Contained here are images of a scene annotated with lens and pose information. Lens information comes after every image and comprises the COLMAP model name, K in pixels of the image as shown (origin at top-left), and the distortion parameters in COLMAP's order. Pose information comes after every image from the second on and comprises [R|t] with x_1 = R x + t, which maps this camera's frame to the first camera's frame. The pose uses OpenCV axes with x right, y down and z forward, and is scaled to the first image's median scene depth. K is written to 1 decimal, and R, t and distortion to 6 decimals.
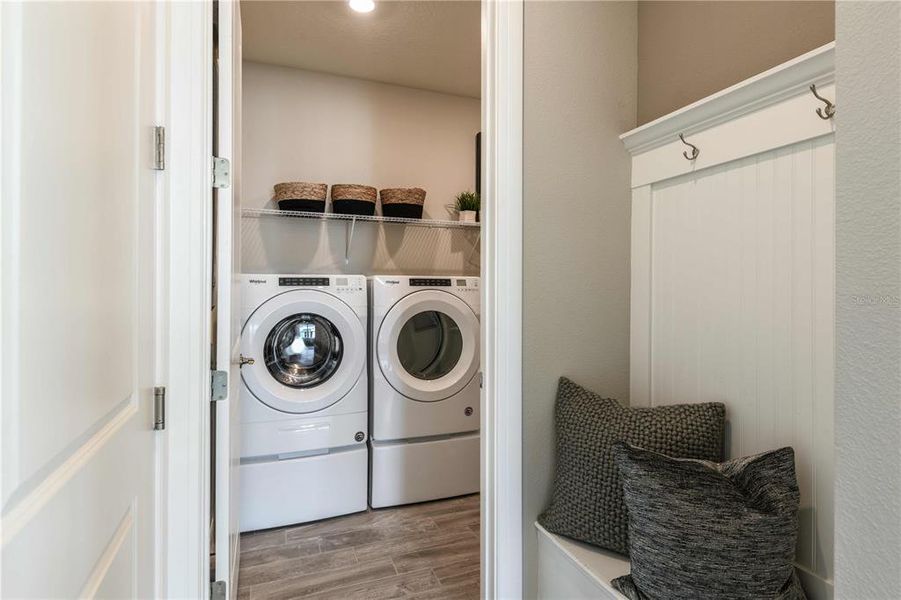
lens RADIAL K [[474.1, 0, 452.4], [0, 474.1, 310.5], [0, 0, 1]] dist [0.015234, -0.001482]
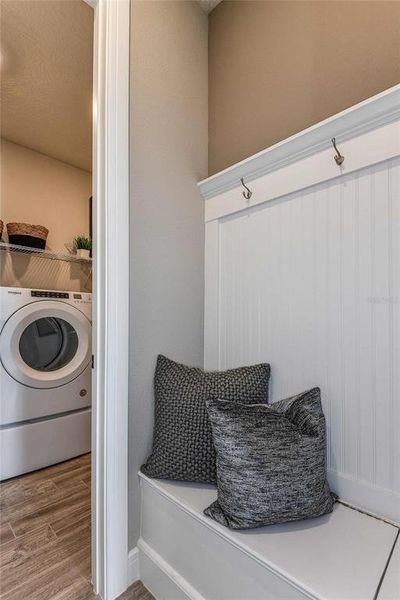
lens RADIAL K [[279.3, 0, 204.3], [0, 279.3, 319.0], [0, 0, 1]] dist [0.028407, -0.022300]
pose [[0.905648, 0.004021, 0.424011, 0.015544], [0.011349, 0.999367, -0.033716, 0.072002], [-0.423878, 0.035347, 0.905029, 0.254674]]
